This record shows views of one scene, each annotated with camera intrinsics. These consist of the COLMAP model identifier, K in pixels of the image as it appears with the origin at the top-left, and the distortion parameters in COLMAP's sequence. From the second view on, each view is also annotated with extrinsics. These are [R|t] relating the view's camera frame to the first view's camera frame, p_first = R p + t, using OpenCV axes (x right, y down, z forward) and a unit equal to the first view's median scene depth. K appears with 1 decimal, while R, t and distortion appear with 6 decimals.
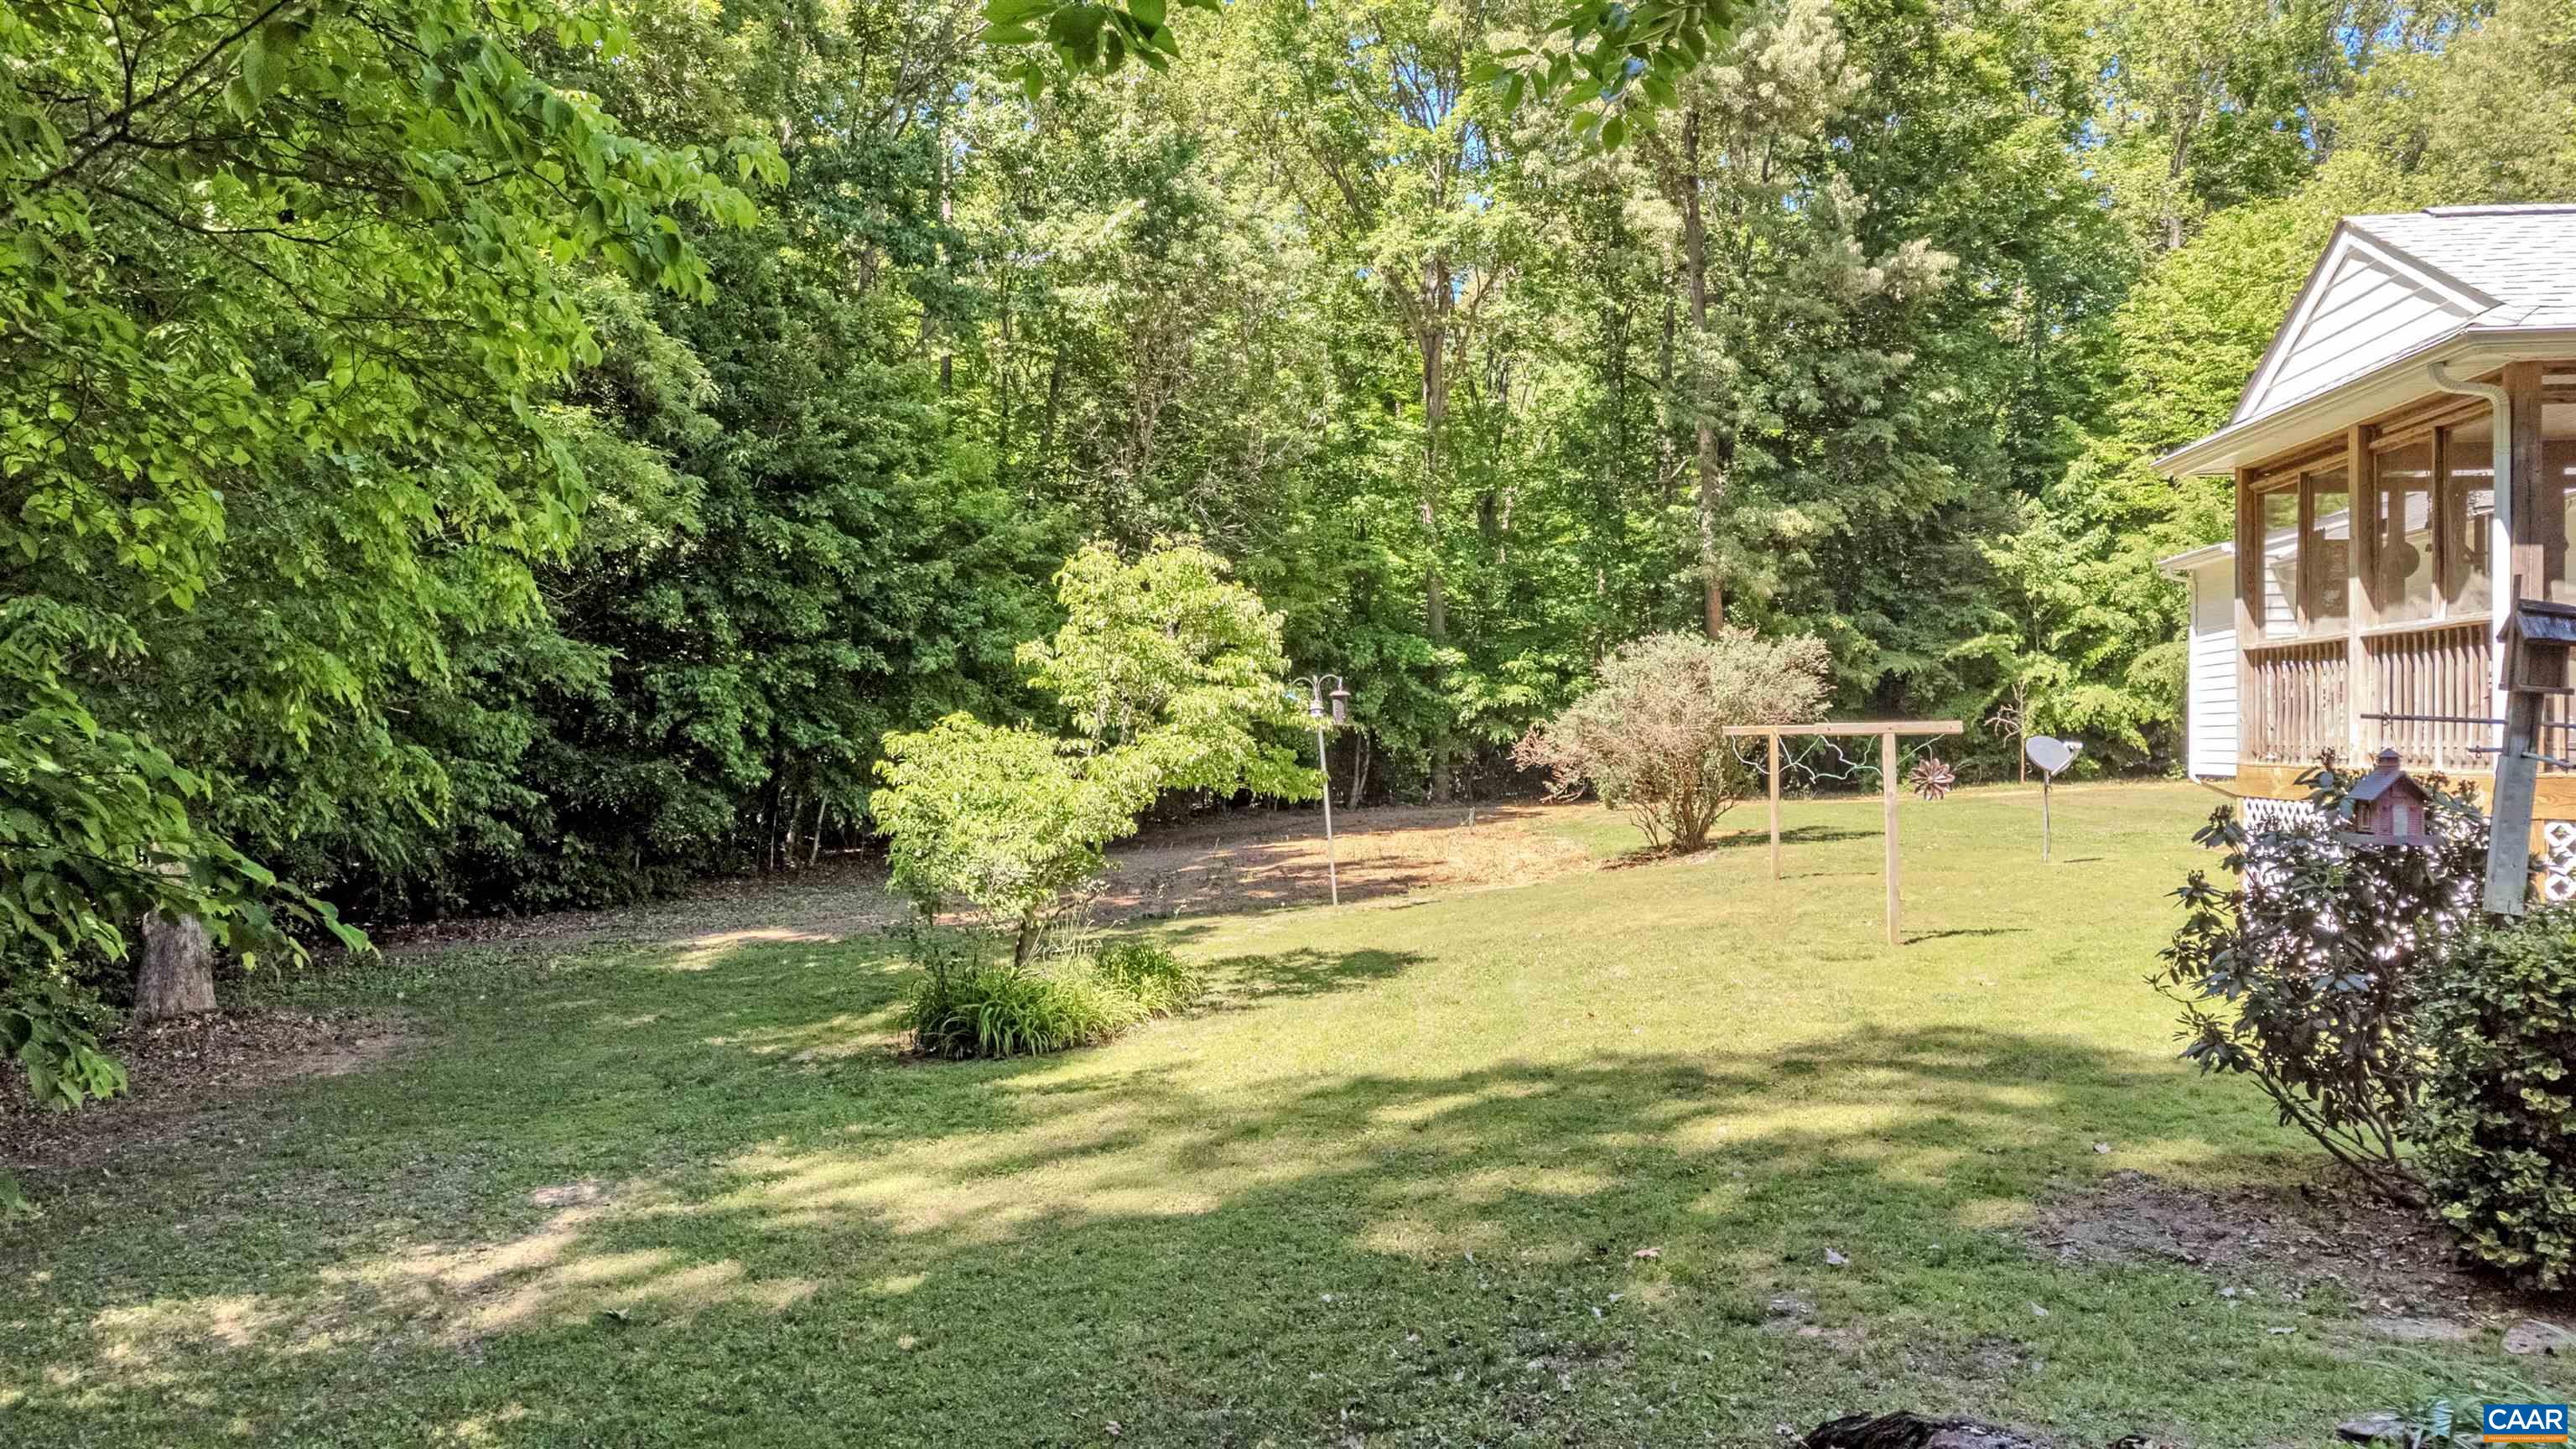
lens RADIAL K [[1895.8, 0, 1336.5], [0, 1895.8, 711.9], [0, 0, 1]] dist [0.078247, -0.002773]
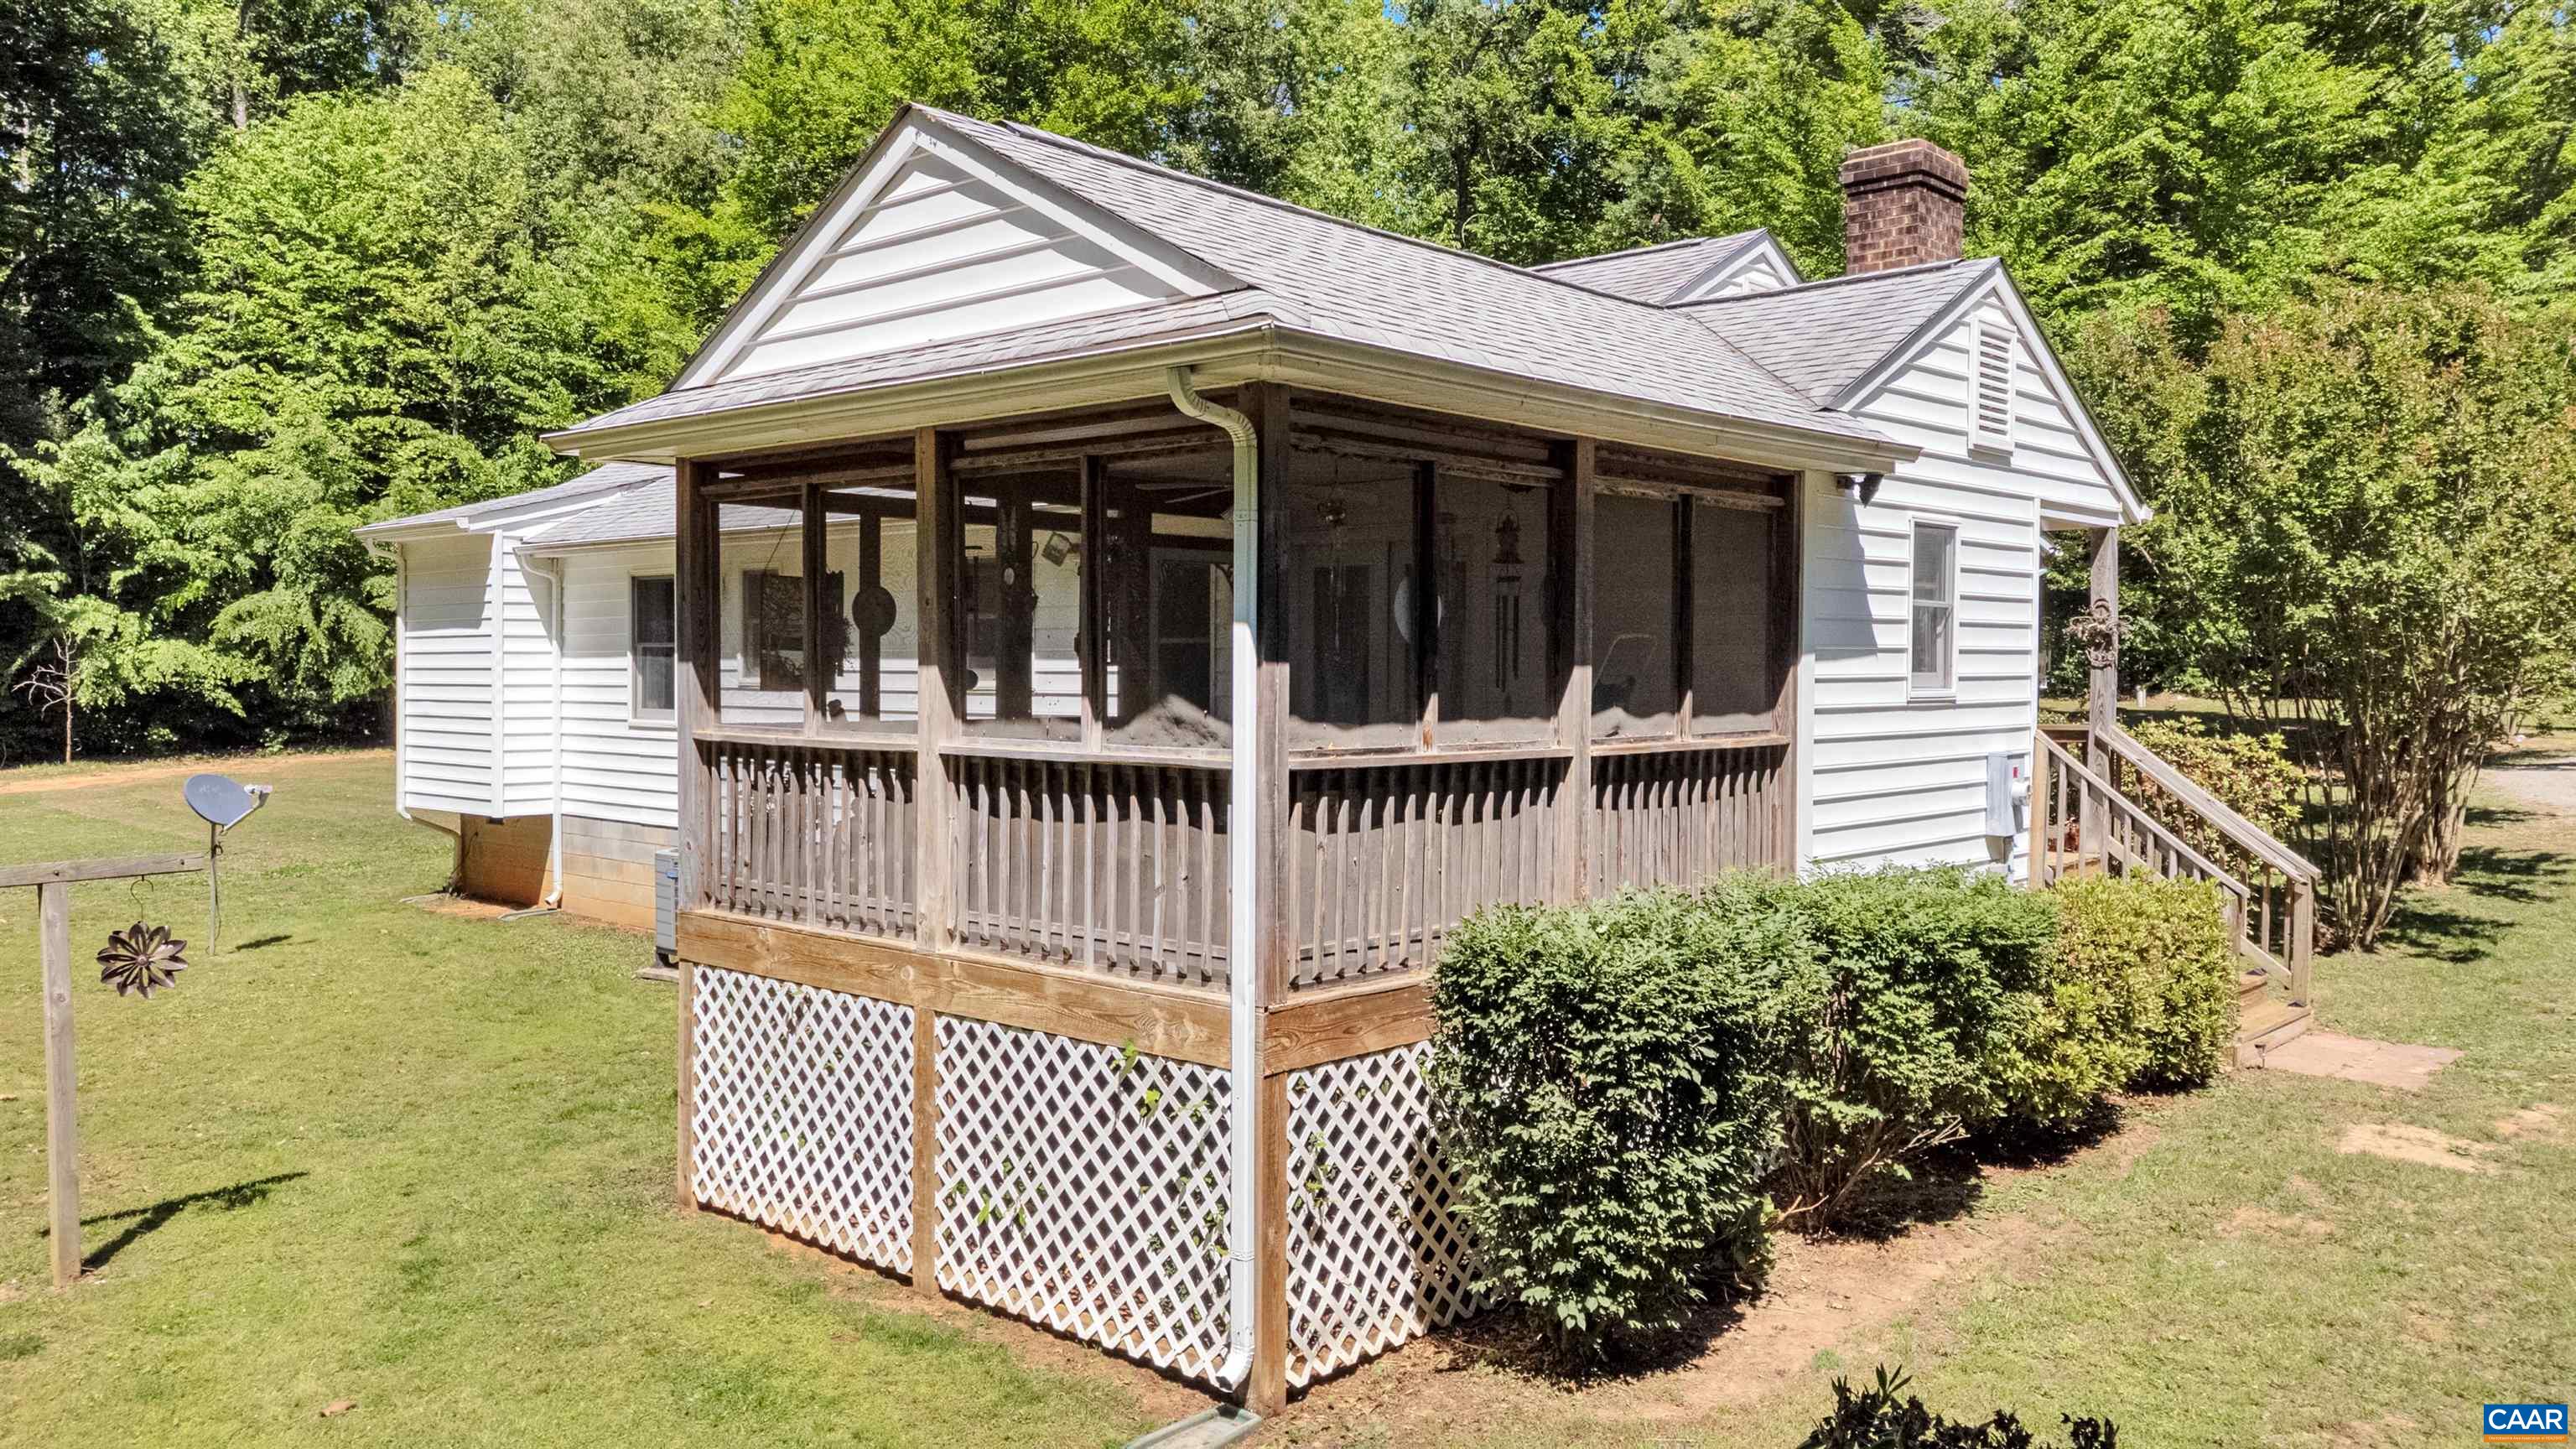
lens RADIAL K [[1895.8, 0, 1336.5], [0, 1895.8, 711.9], [0, 0, 1]] dist [0.078247, -0.002773]
pose [[0.589789, -0.010148, 0.807494, 0.019521], [-0.020667, 0.999404, 0.027654, -0.016467], [-0.807293, -0.032998, 0.589228, 0.113769]]
